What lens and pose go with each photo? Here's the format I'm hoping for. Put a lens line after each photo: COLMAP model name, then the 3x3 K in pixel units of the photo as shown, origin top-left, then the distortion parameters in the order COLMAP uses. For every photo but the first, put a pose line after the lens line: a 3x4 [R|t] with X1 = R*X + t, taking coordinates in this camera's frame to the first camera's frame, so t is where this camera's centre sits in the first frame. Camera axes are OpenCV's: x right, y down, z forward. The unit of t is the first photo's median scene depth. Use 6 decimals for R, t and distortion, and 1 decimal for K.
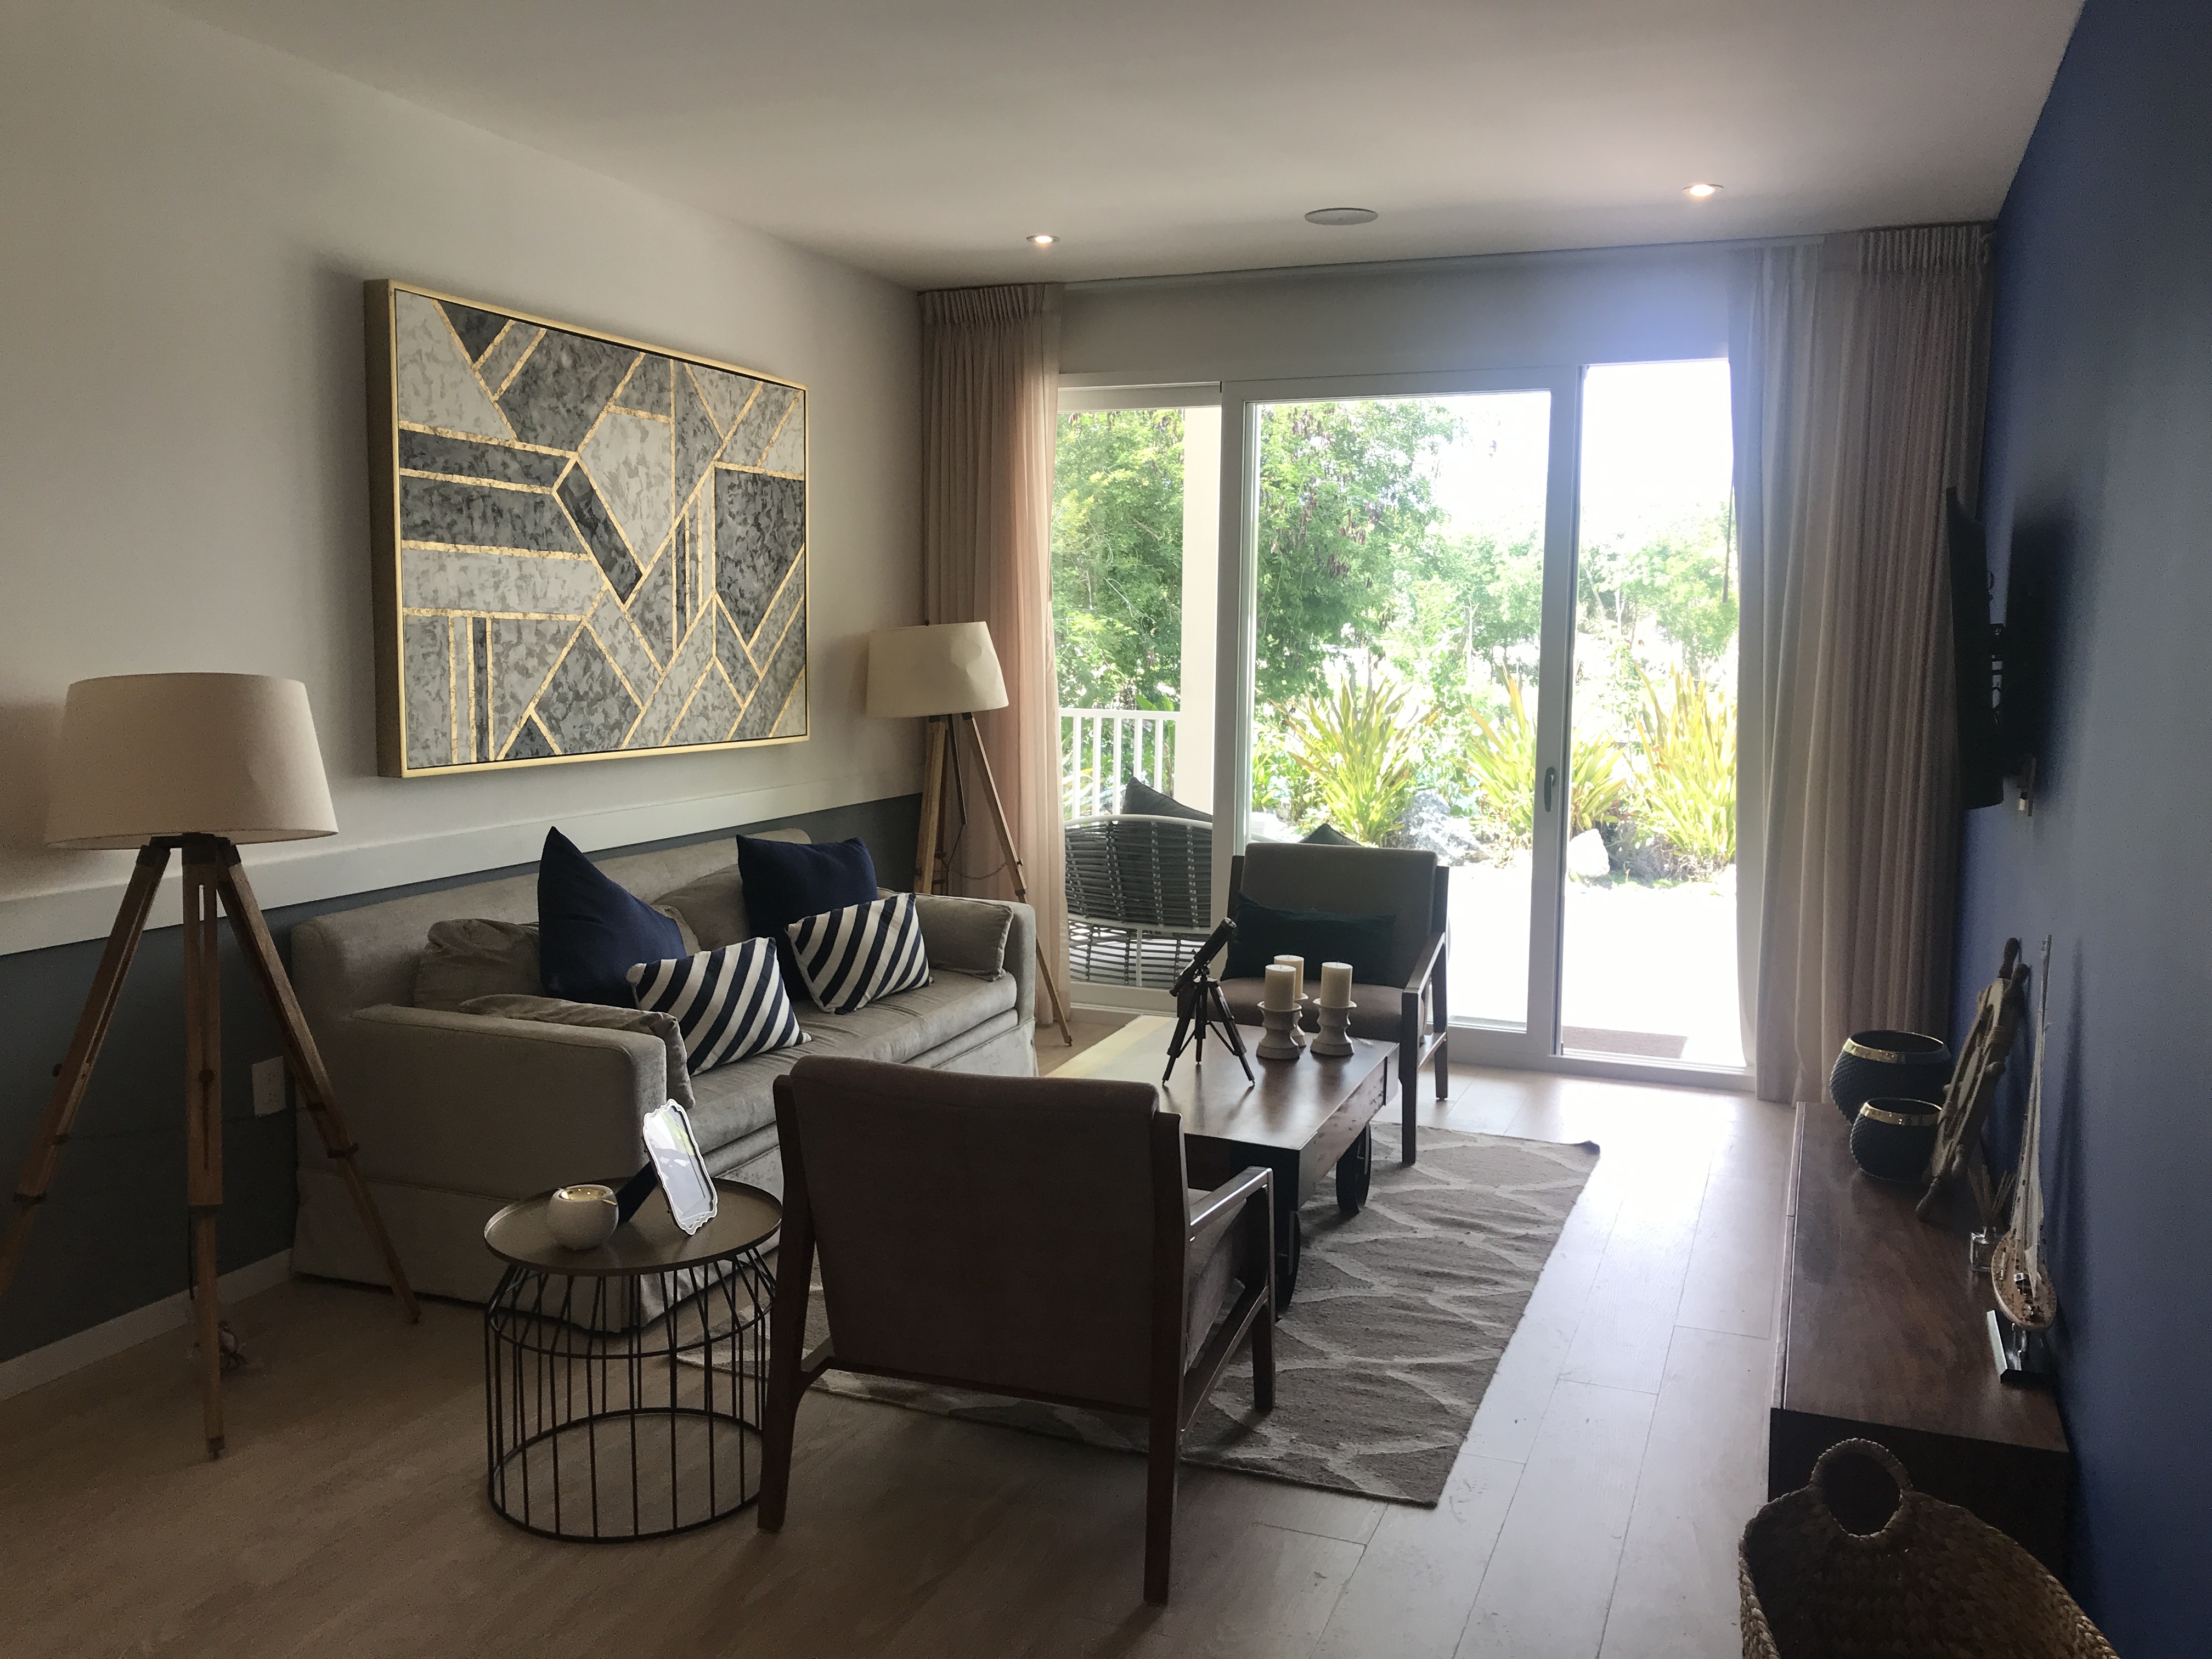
lens RADIAL K [[1841.9, 0, 1106.0], [0, 1841.9, 829.5], [0, 0, 1]] dist [0.004103, -0.008481]
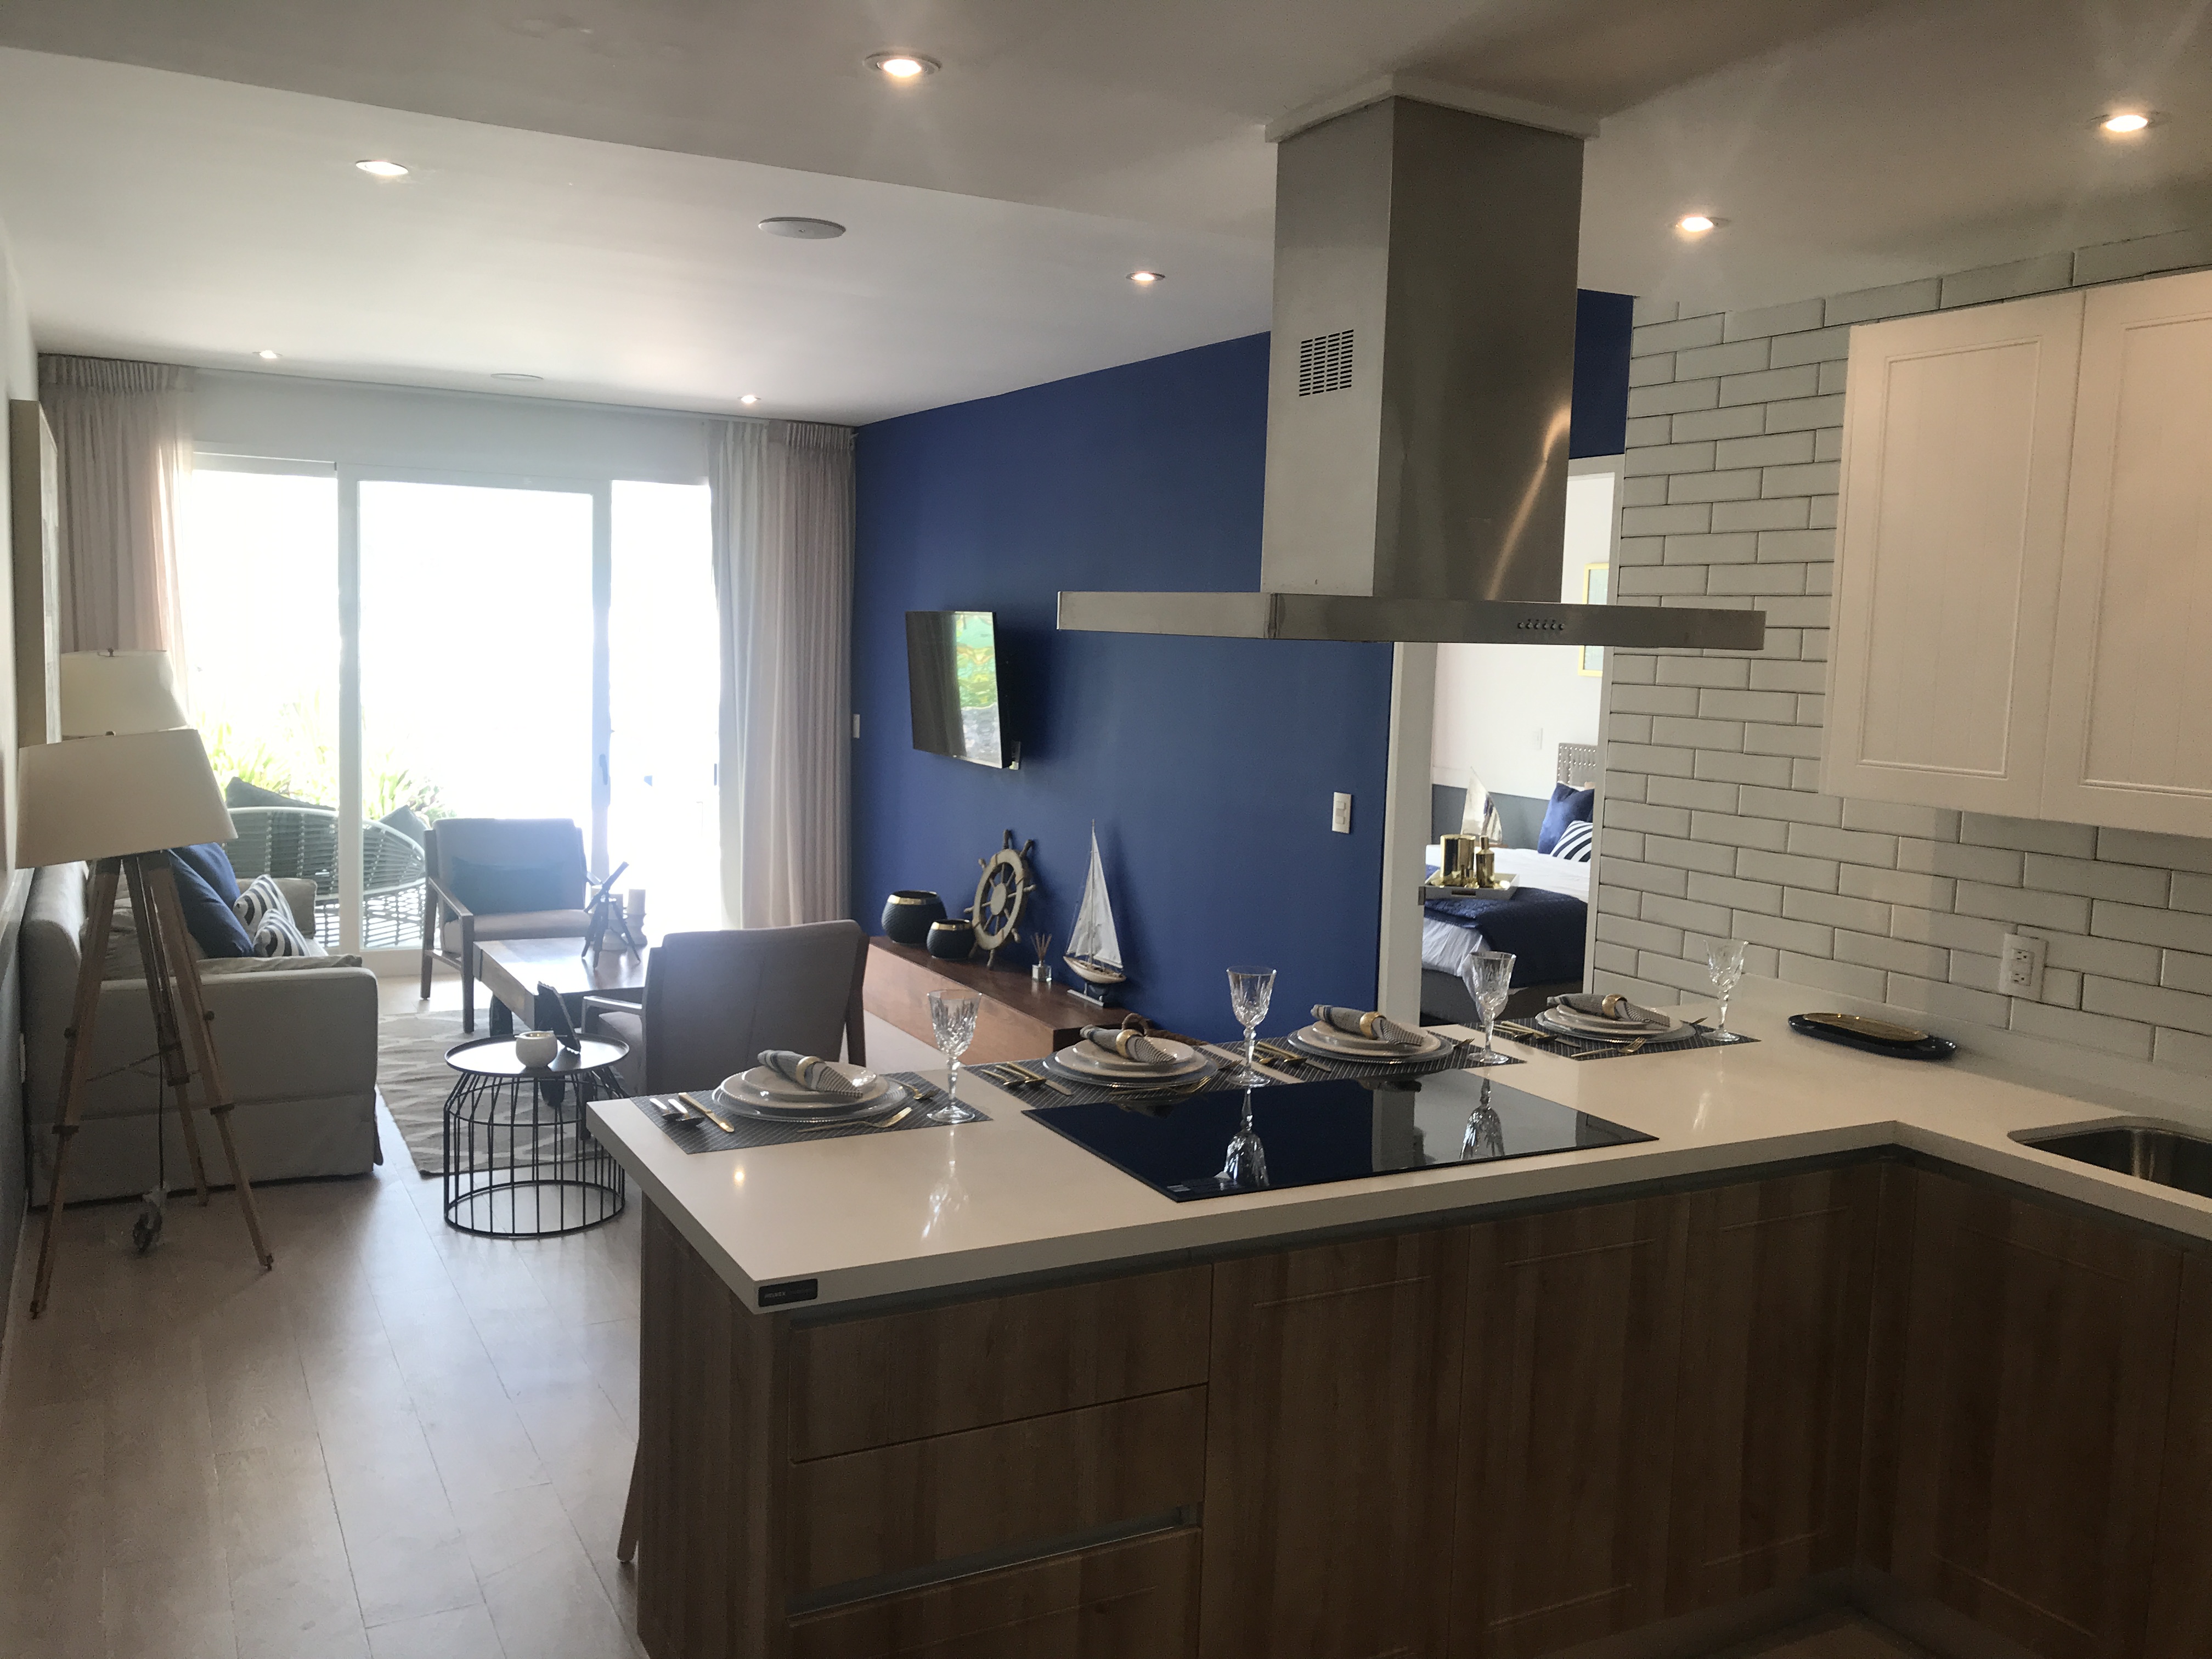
lens RADIAL K [[1805.0, 0, 1092.5], [0, 1805.0, 808.6], [0, 0, 1]] dist [0.051734, -0.074837]
pose [[0.642692, -0.061923, 0.763618, -0.645944], [0.061796, 0.997671, 0.028892, -0.008695], [-0.763628, 0.028620, 0.645022, -0.232963]]
